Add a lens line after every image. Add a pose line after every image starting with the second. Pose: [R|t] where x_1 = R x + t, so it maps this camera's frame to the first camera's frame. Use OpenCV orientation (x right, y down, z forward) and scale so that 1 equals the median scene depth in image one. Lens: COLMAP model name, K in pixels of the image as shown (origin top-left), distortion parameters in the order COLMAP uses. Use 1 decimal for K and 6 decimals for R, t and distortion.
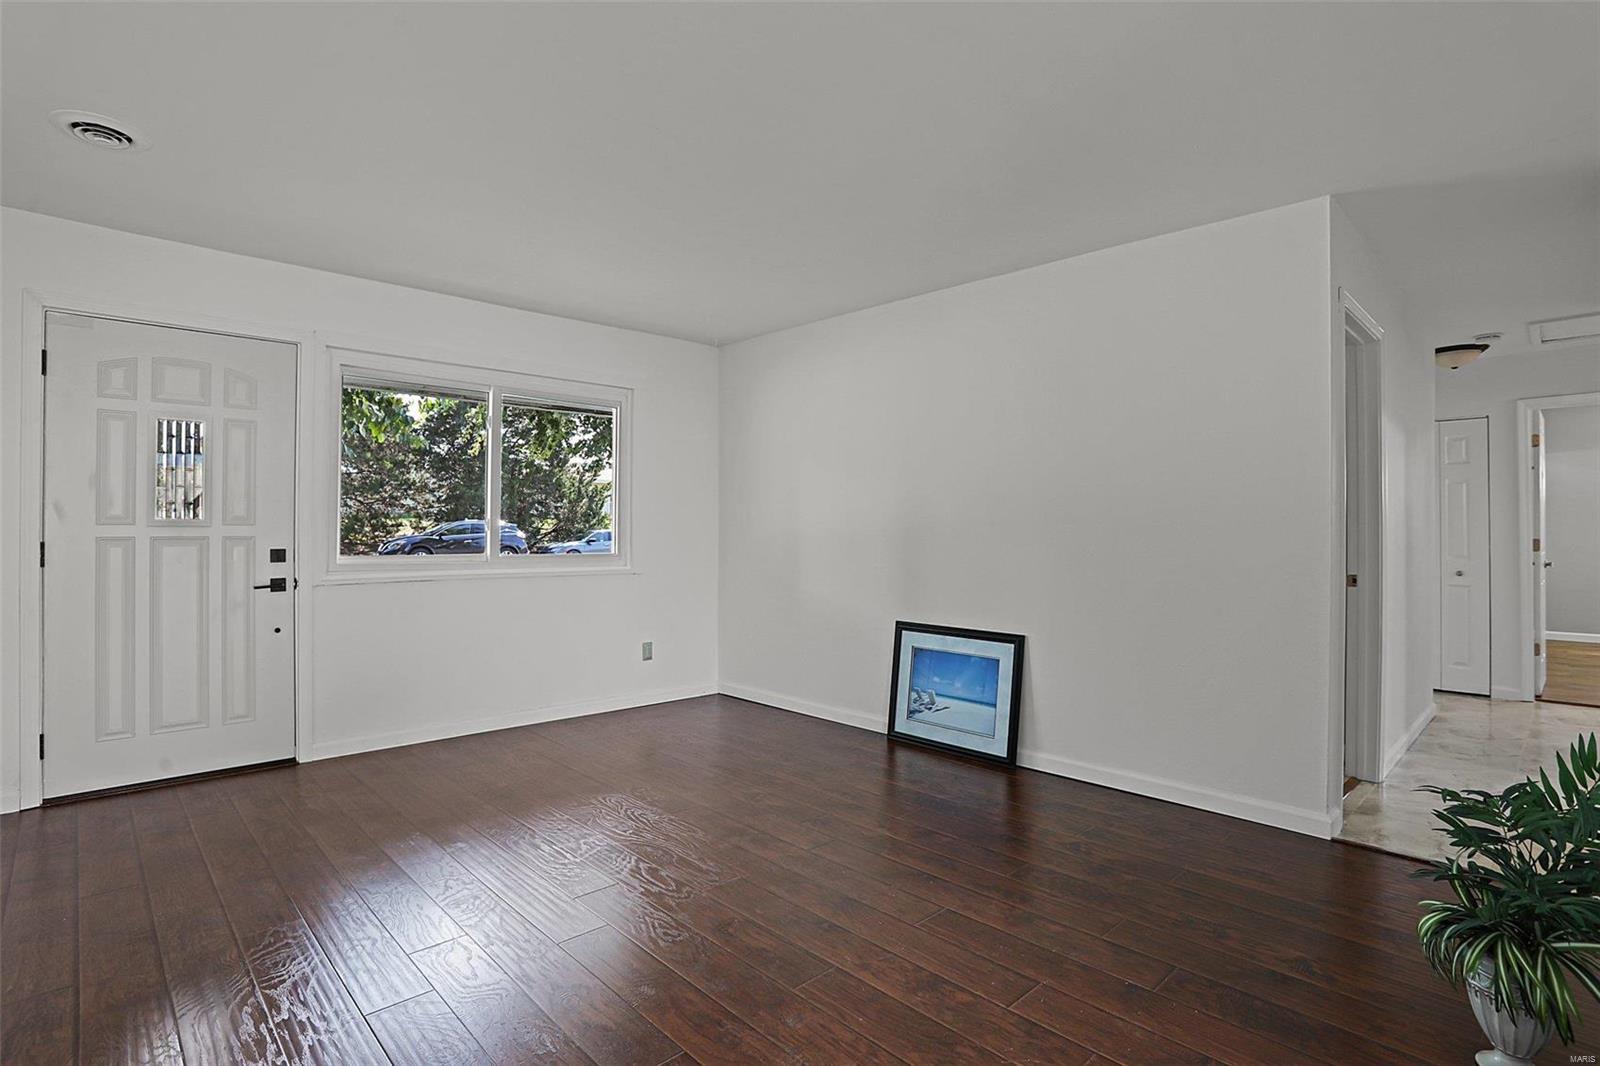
lens RADIAL K [[776.8, 0, 793.0], [0, 776.8, 539.0], [0, 0, 1]] dist [-0.026382, 0.002260]
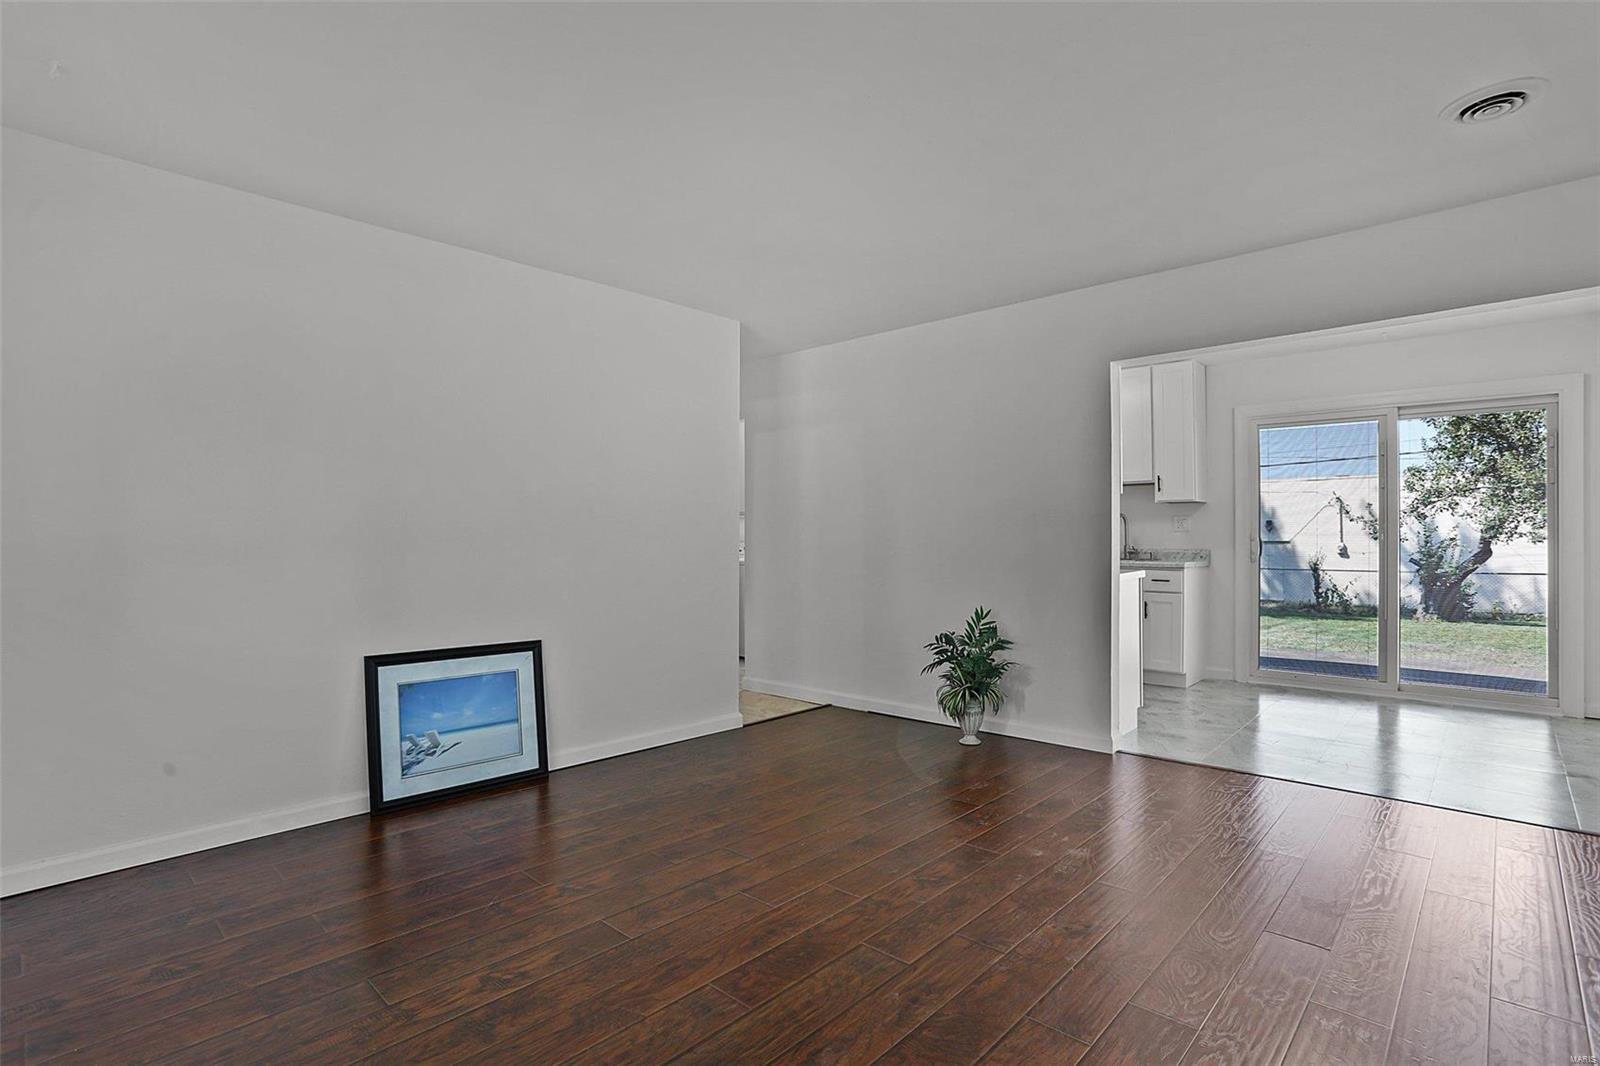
lens RADIAL K [[776.8, 0, 809.5], [0, 776.8, 535.9], [0, 0, 1]] dist [-0.026382, 0.002260]
pose [[-0.053961, -0.003200, 0.998538, -0.670232], [-0.000331, 0.999995, 0.003186, -0.011874], [-0.998543, -0.000158, -0.053962, 0.670294]]
